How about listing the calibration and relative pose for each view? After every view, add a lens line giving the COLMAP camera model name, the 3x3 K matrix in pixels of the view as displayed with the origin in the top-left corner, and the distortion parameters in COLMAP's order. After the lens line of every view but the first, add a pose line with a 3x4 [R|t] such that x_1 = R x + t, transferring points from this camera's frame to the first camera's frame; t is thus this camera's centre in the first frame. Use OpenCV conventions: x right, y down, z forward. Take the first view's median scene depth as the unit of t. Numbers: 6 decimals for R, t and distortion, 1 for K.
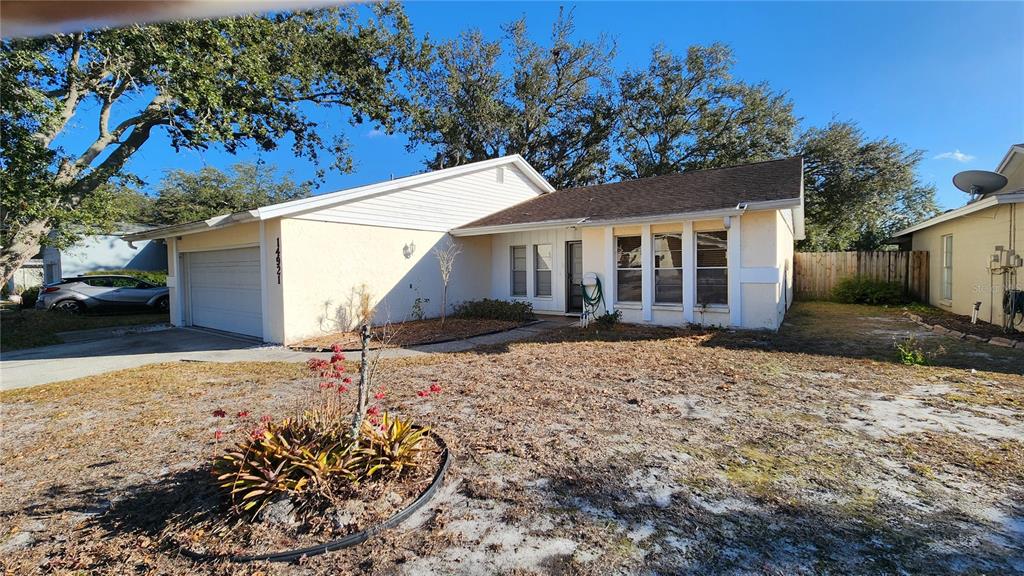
lens RADIAL K [[414.6, 0, 512.4], [0, 414.6, 285.5], [0, 0, 1]] dist [0.003150, -0.001351]
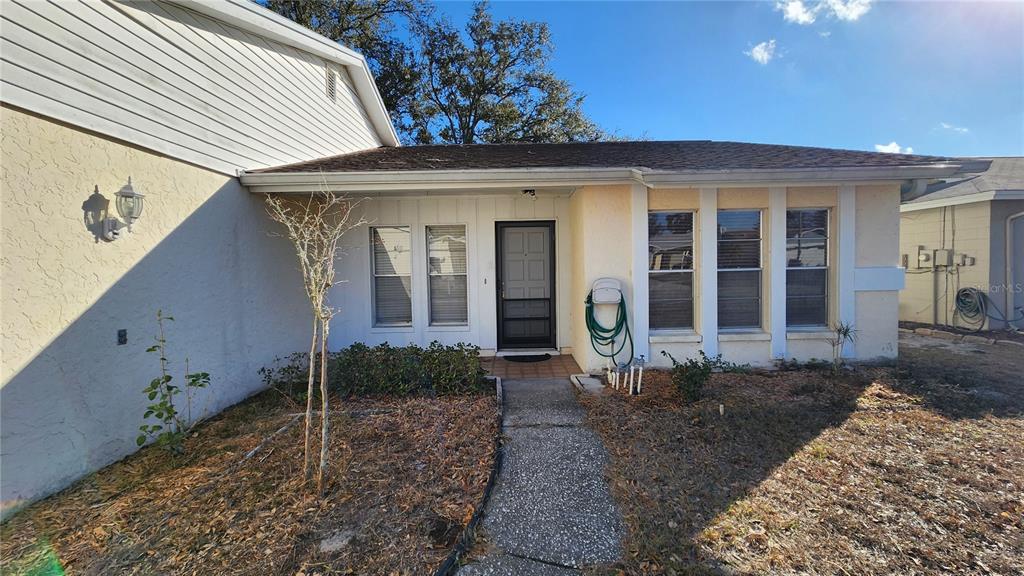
lens RADIAL K [[414.6, 0, 515.7], [0, 414.6, 279.4], [0, 0, 1]] dist [0.003150, -0.001351]
pose [[0.802088, -0.020462, 0.596855, -0.190346], [0.030516, 0.999512, -0.006742, -0.027563], [-0.596426, 0.023621, 0.802321, 0.583114]]
